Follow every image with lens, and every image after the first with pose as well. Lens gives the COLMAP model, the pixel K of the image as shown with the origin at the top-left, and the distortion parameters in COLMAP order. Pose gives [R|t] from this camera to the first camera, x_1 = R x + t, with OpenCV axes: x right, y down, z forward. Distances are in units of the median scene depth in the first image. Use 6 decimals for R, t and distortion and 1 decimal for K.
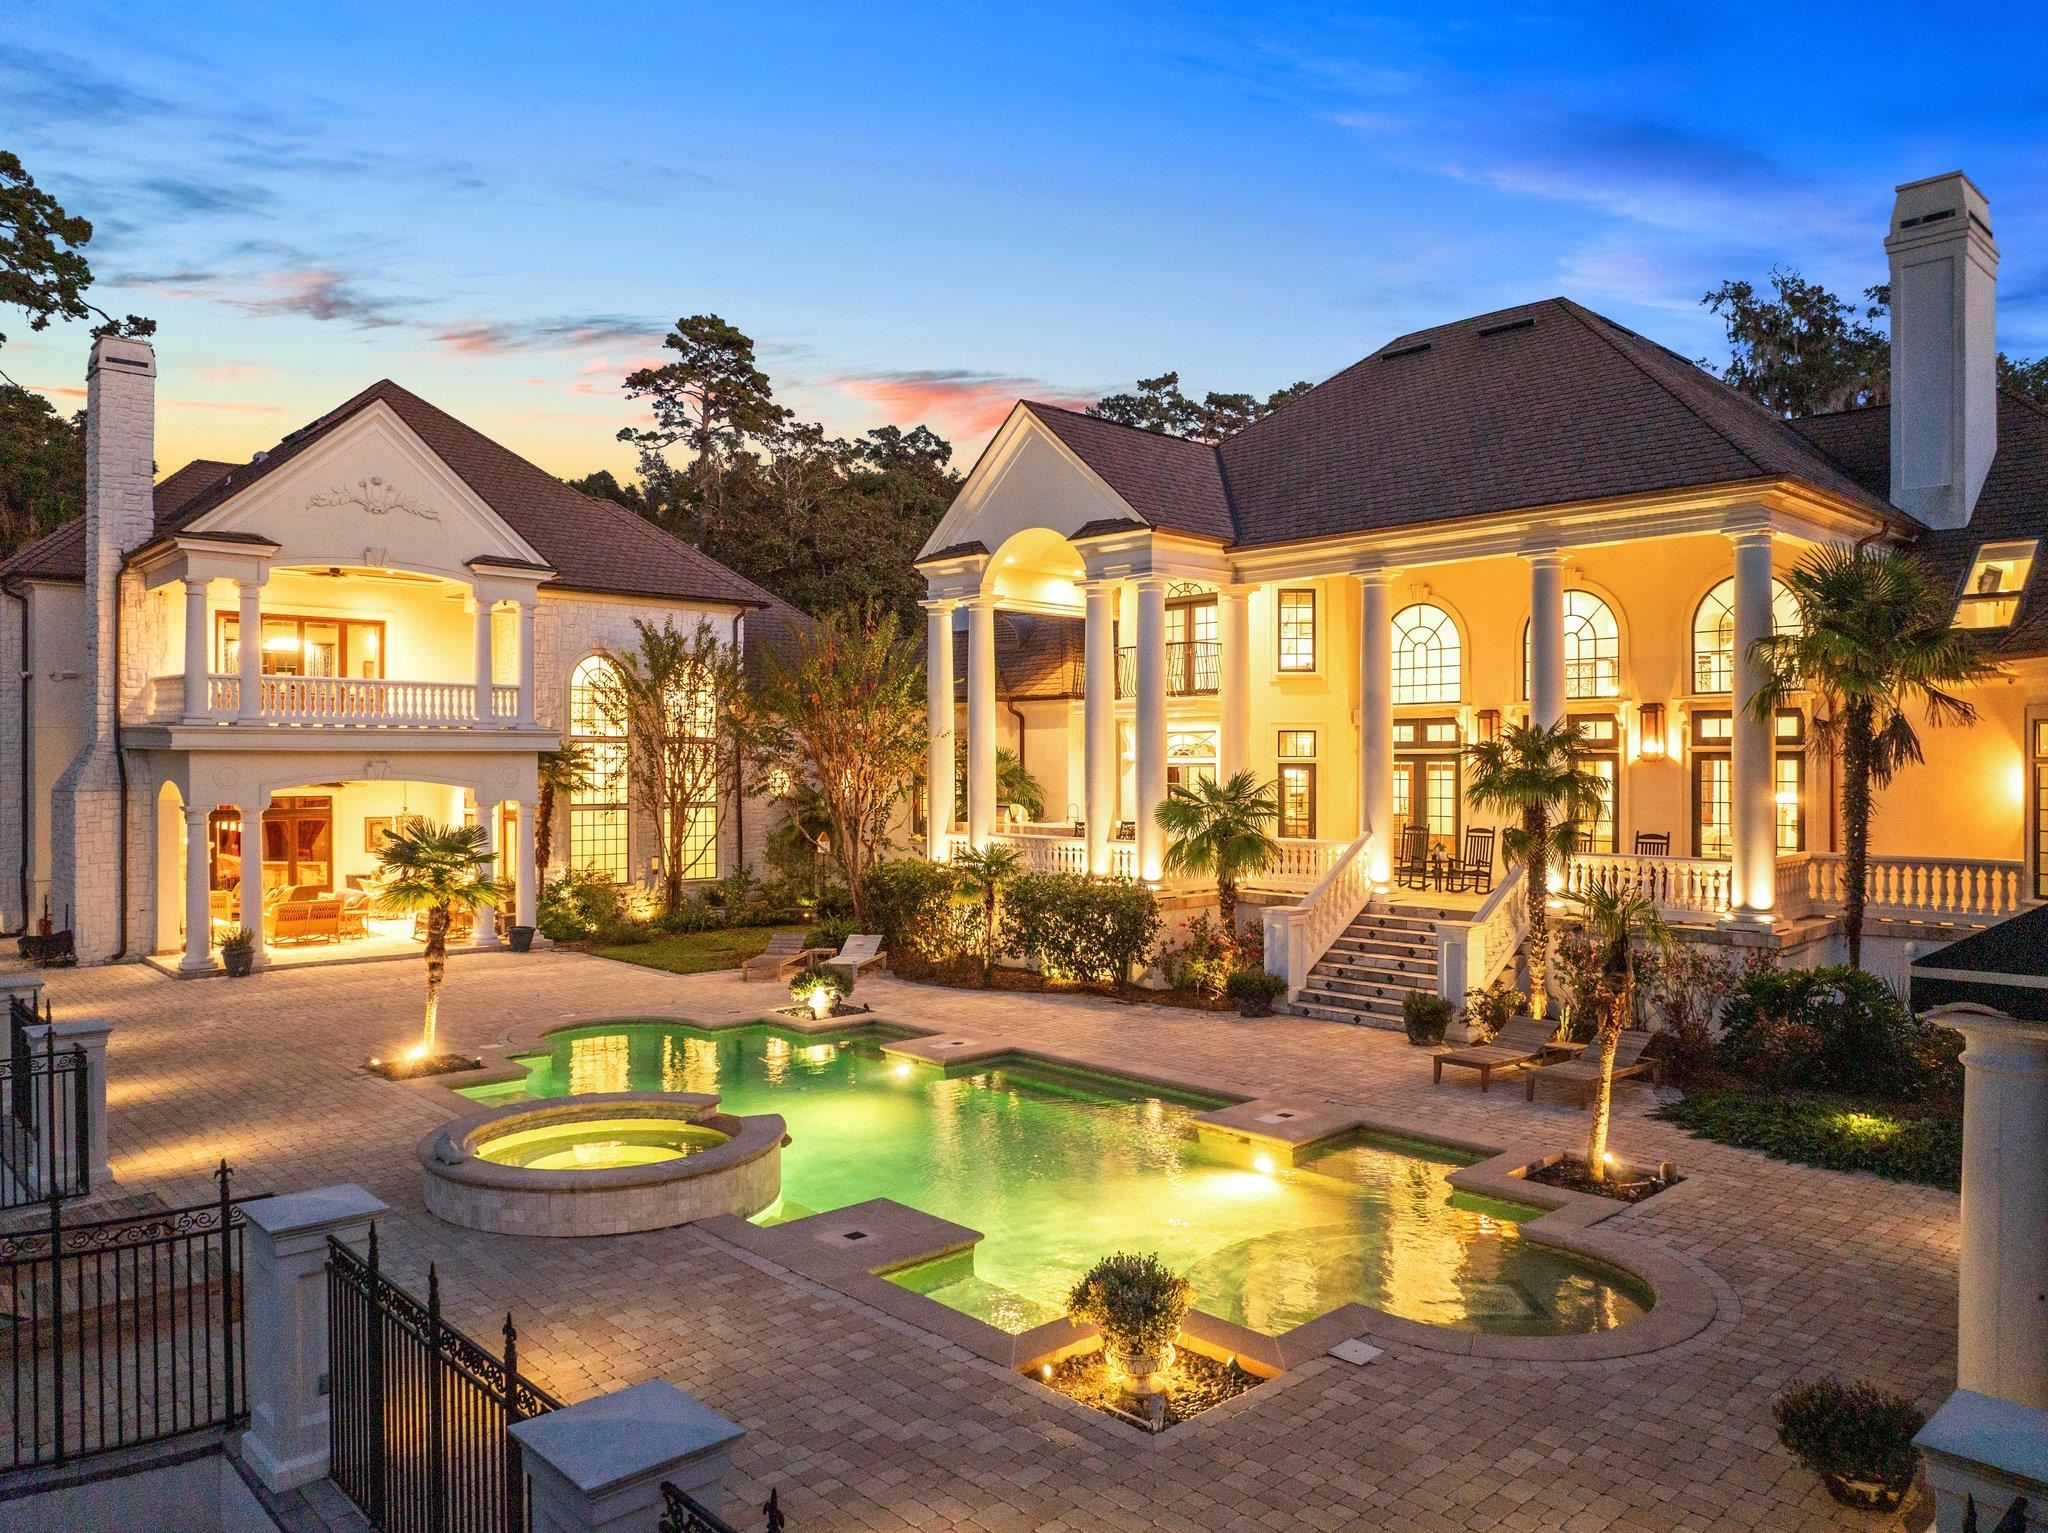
lens RADIAL K [[1426.8, 0, 1015.4], [0, 1426.8, 776.9], [0, 0, 1]] dist [-0.011526, 0.000826]
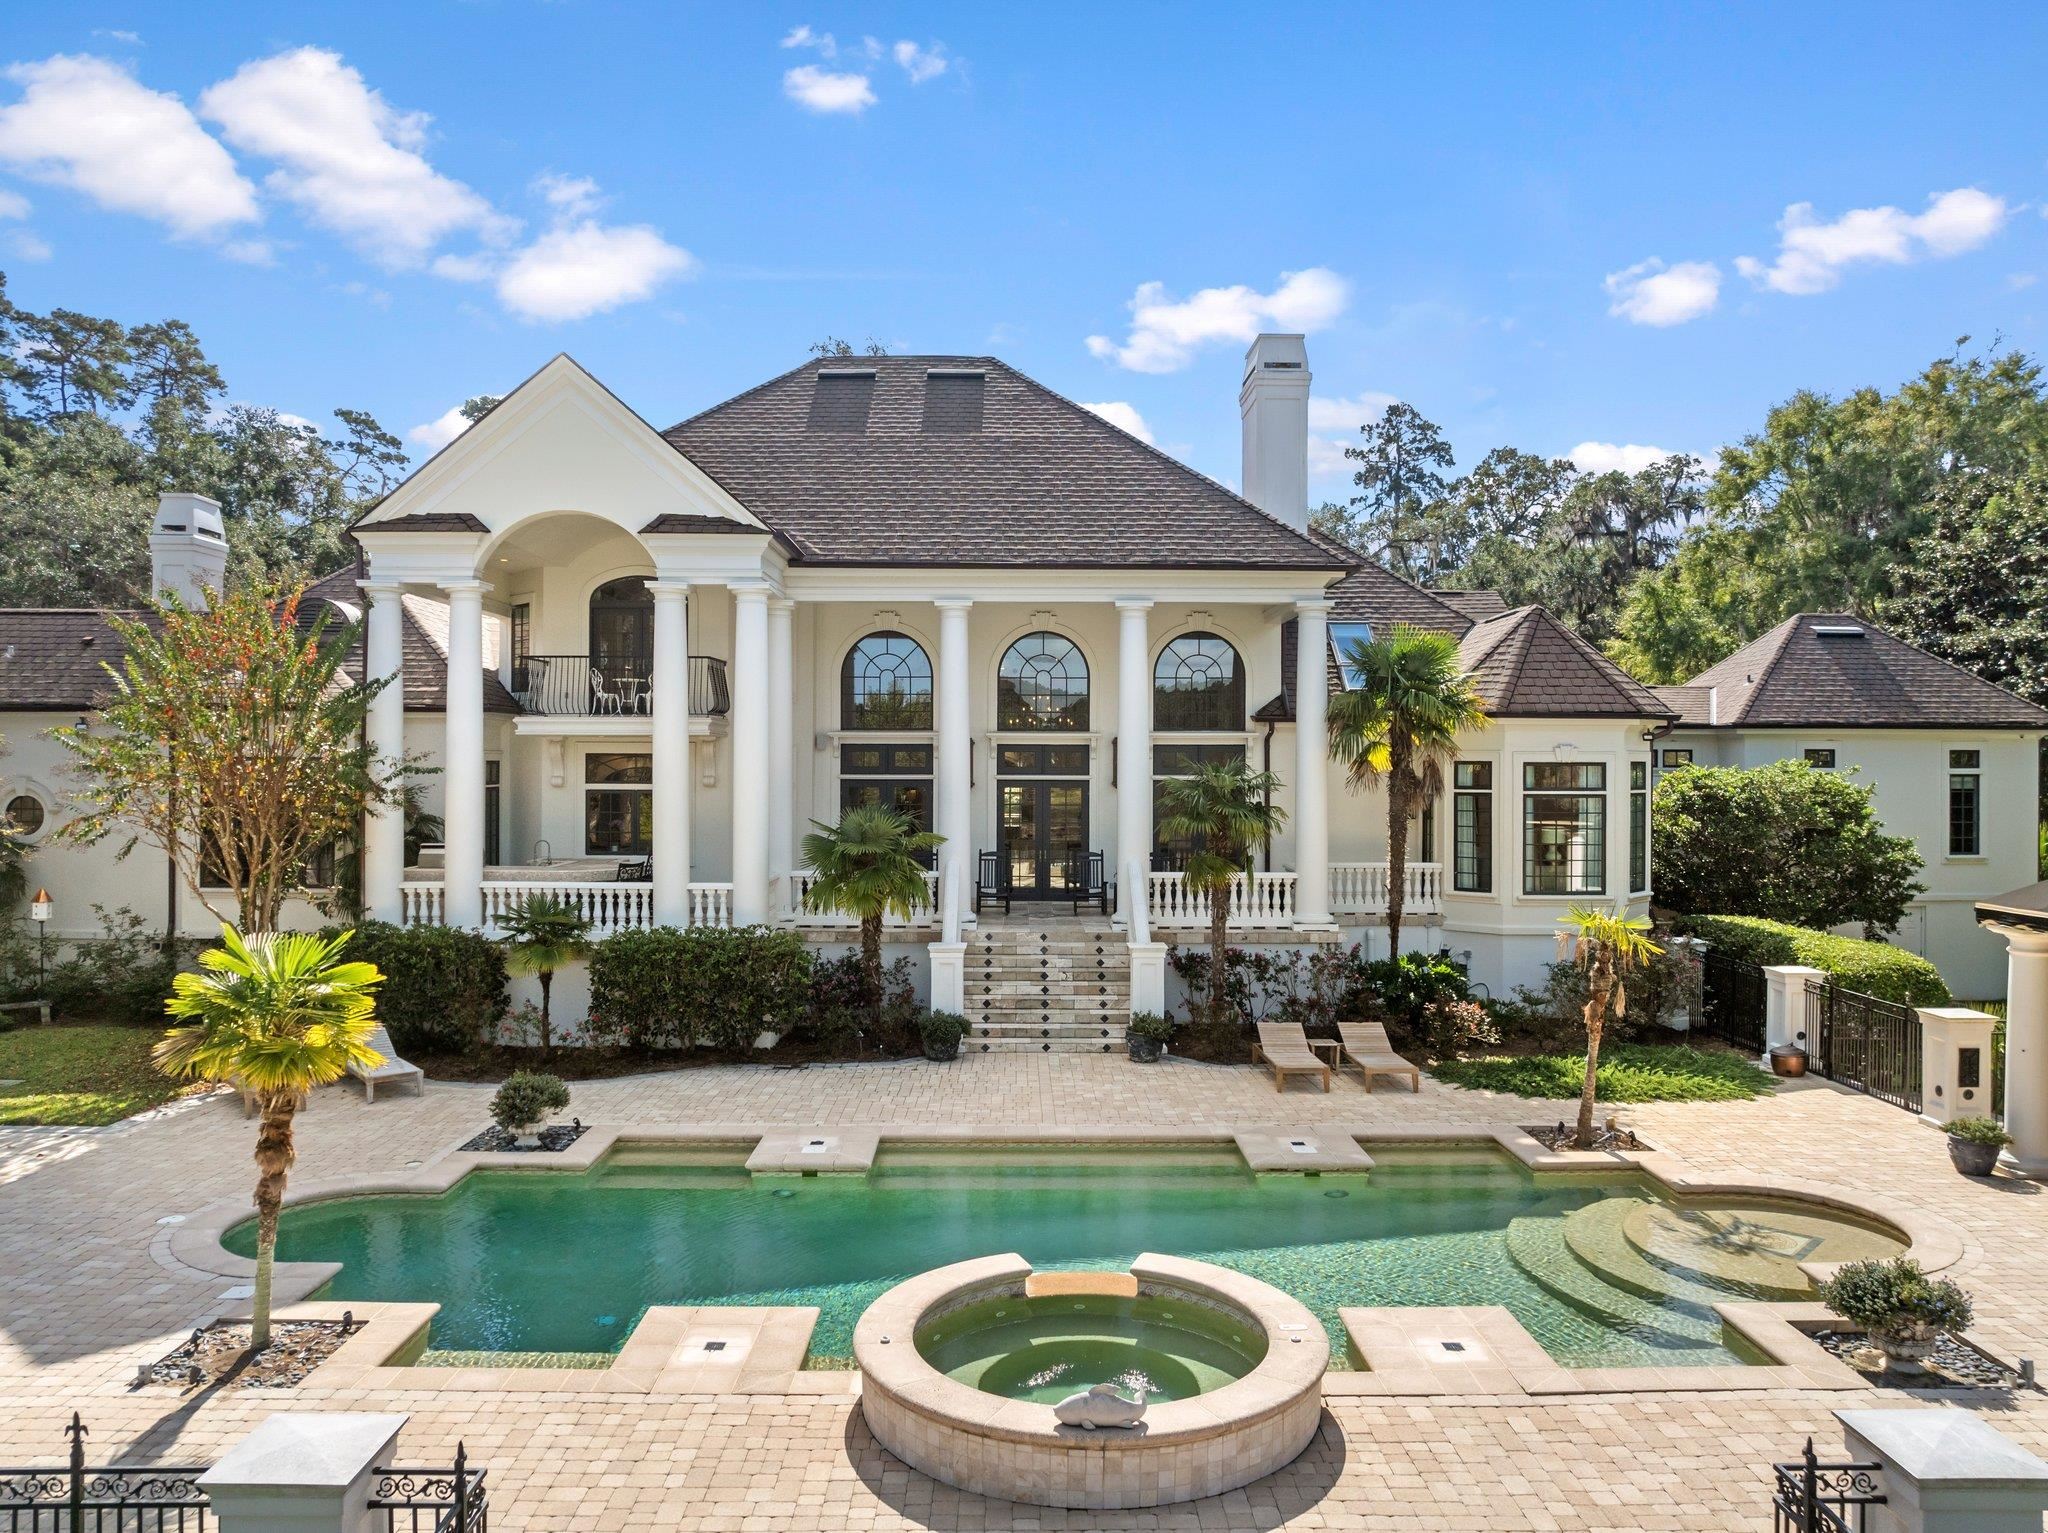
lens RADIAL K [[1446.7, 0, 1024.0], [0, 1446.7, 766.5], [0, 0, 1]] dist [-0.009352, -0.007367]
pose [[0.681295, -0.001722, 0.732007, -0.490793], [0.005707, 0.999979, -0.002958, -0.026319], [-0.731987, 0.006193, 0.681290, 0.279373]]
